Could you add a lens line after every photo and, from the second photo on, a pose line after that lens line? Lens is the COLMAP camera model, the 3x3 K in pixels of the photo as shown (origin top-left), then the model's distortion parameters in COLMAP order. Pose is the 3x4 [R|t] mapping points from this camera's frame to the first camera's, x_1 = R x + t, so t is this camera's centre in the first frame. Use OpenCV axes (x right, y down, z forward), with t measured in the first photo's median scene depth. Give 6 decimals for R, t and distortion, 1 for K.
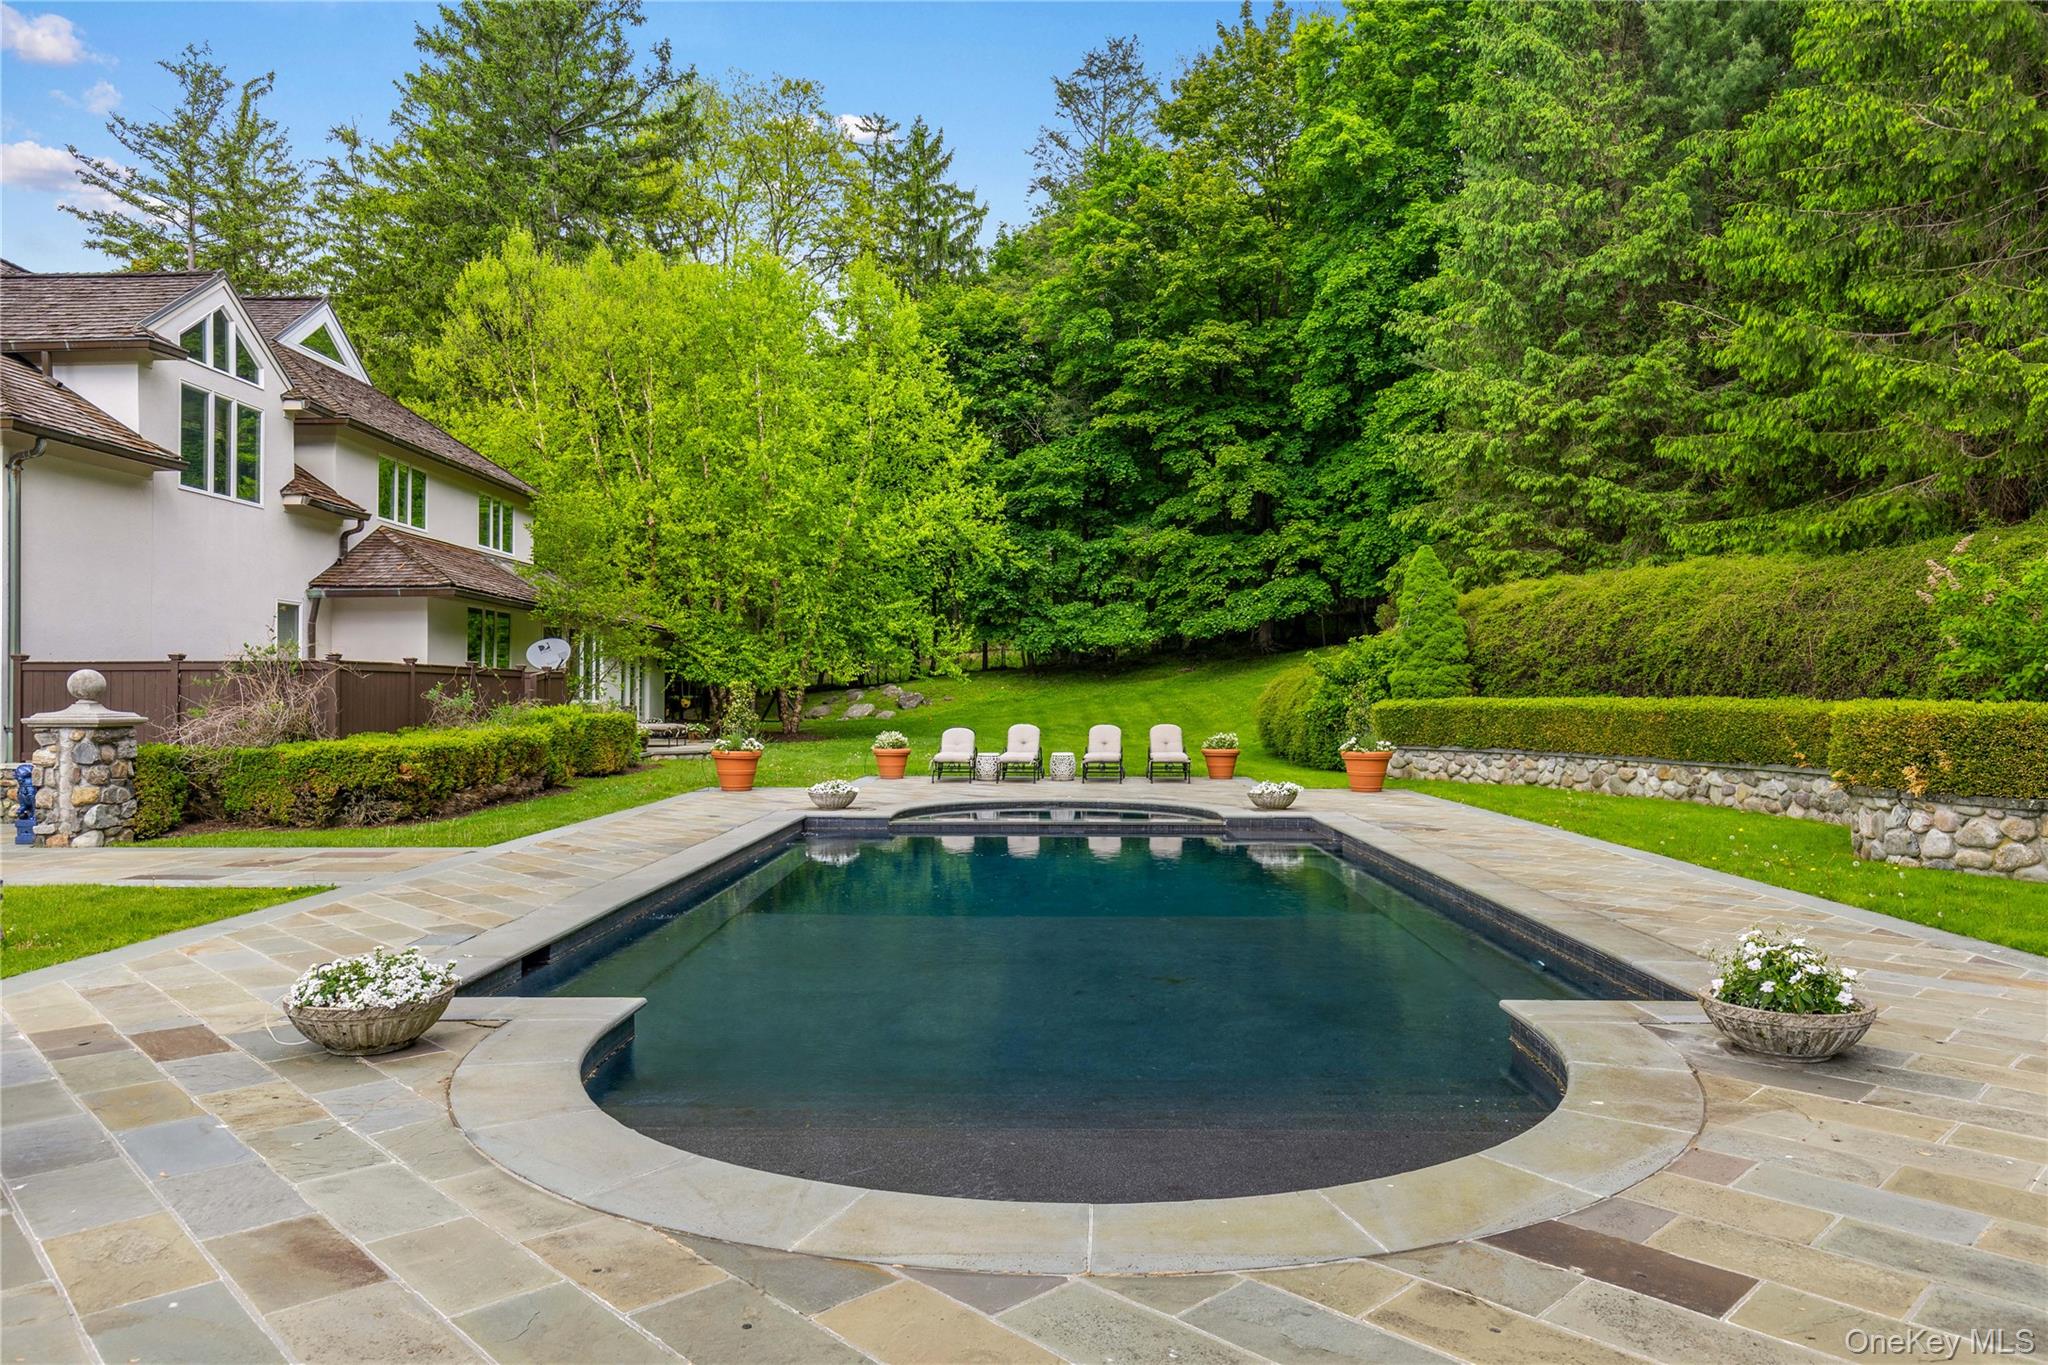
lens RADIAL K [[1352.1, 0, 1024.0], [0, 1352.1, 682.5], [0, 0, 1]] dist [0.002011, -0.002004]
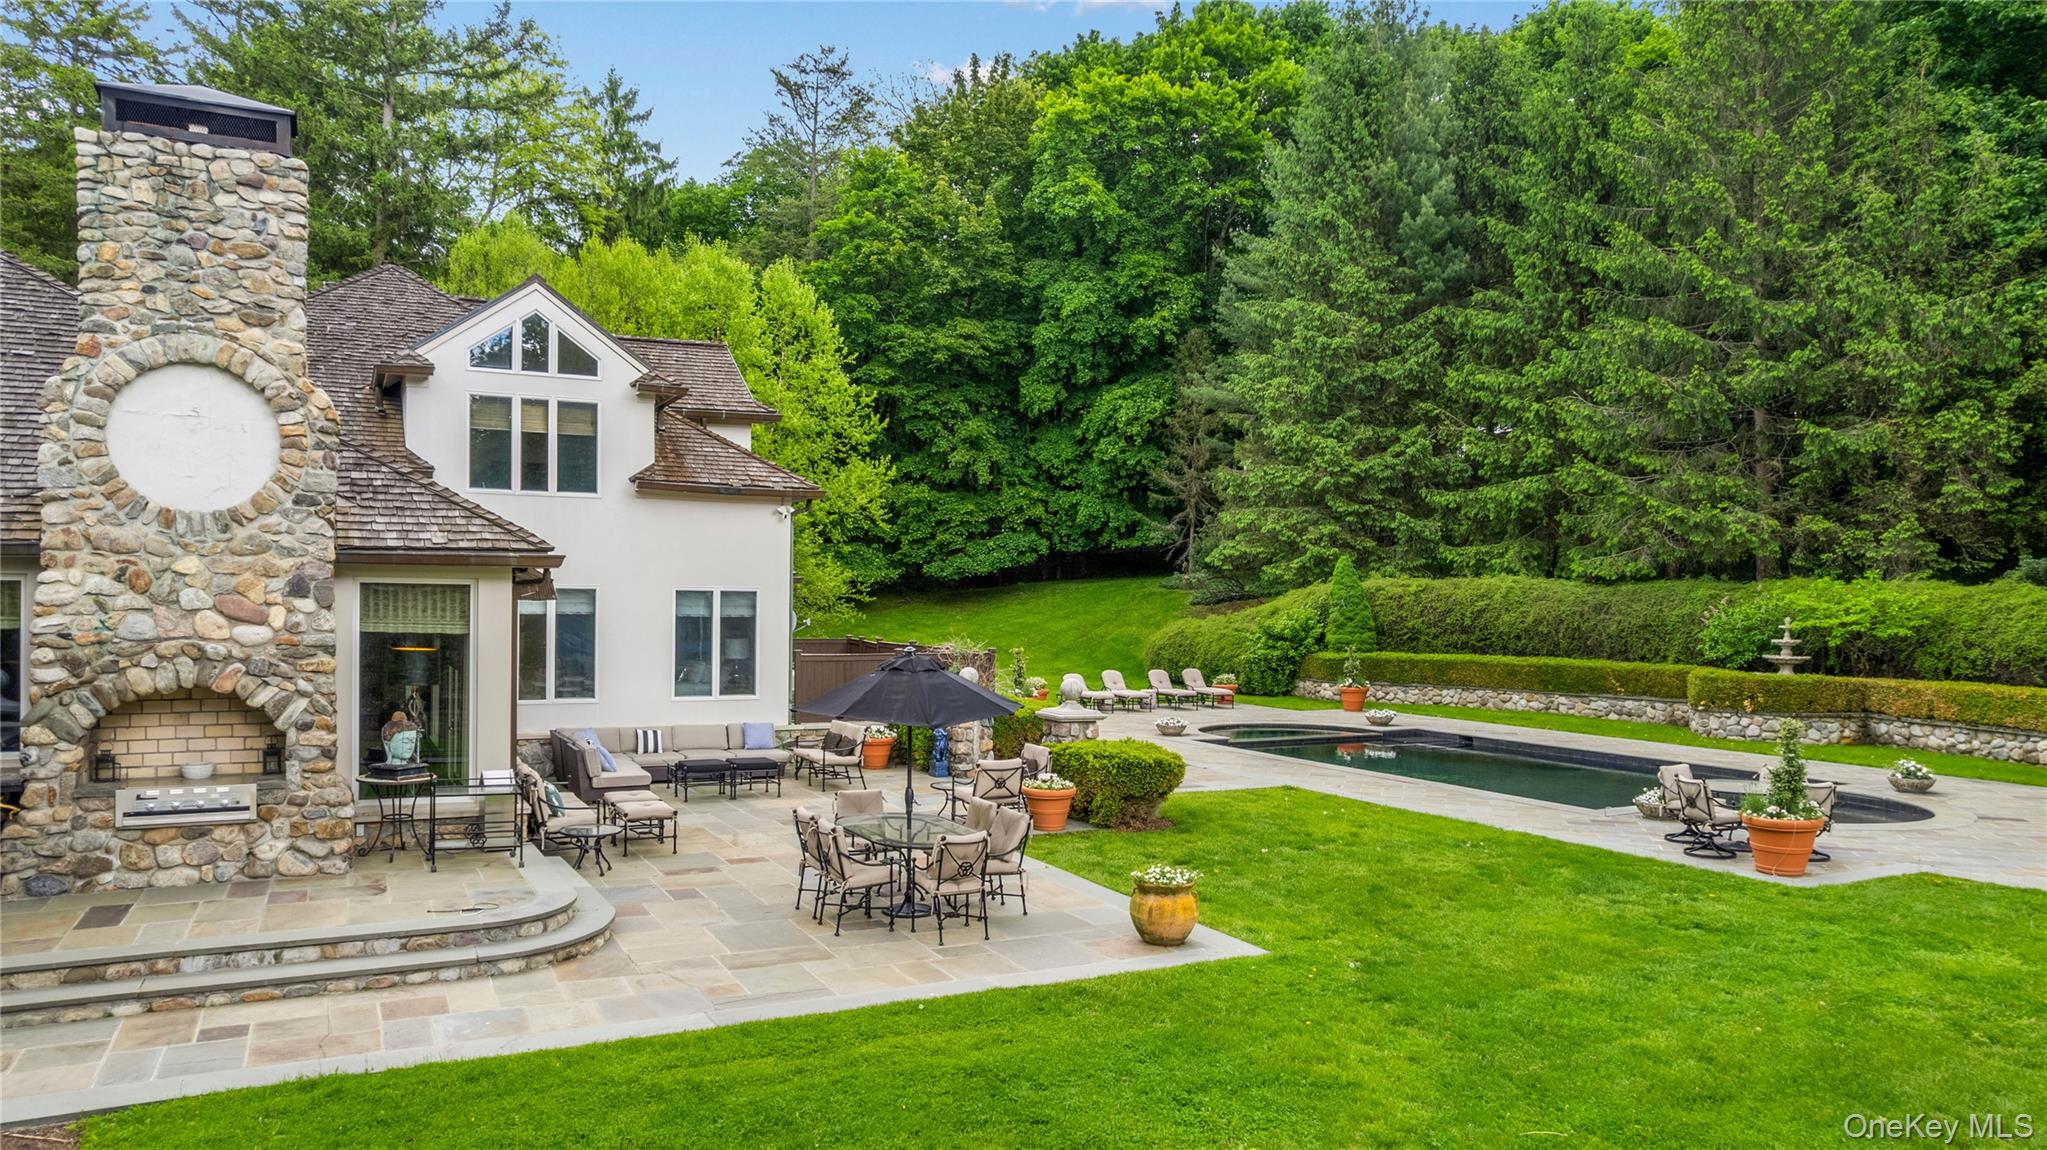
lens RADIAL K [[1473.3, 0, 1023.5], [0, 1473.3, 575.0], [0, 0, 1]] dist [-0.002712, -0.000256]
pose [[0.862351, 0.012728, 0.506151, -0.495166], [-0.014987, 0.999888, 0.000390, -0.039593], [-0.506090, -0.007922, 0.862445, -0.173858]]
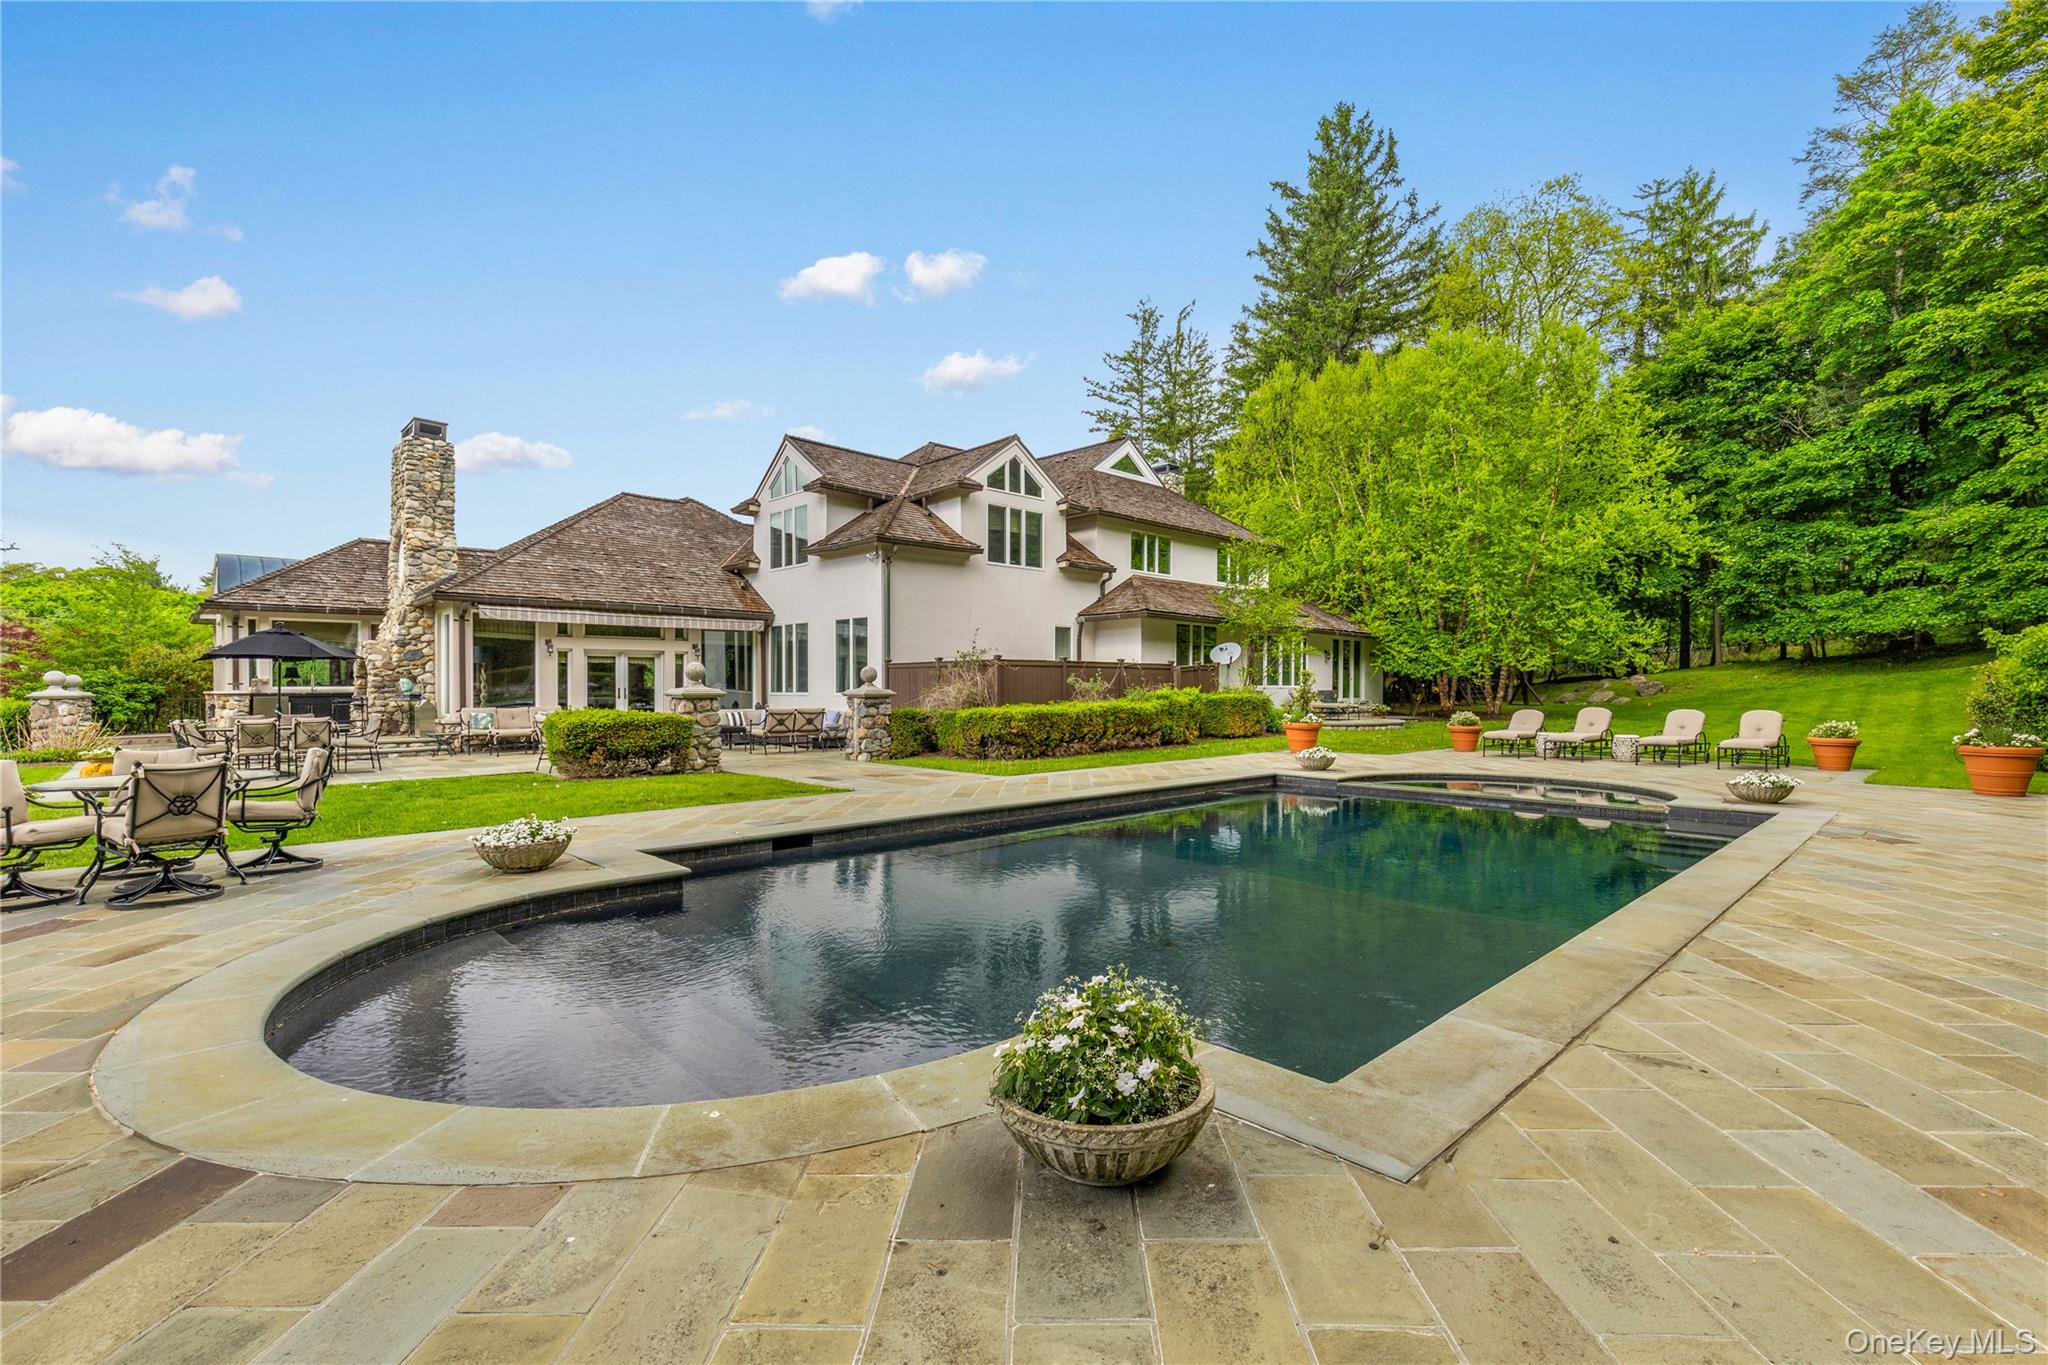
lens RADIAL K [[927.1, 0, 1033.6], [0, 927.1, 686.5], [0, 0, 1]] dist [0.000262, -0.000046]
pose [[0.691180, 0.001181, -0.722681, 0.130777], [0.005571, 0.999960, 0.006963, 0.003633], [0.722661, -0.008838, 0.691146, 0.095169]]
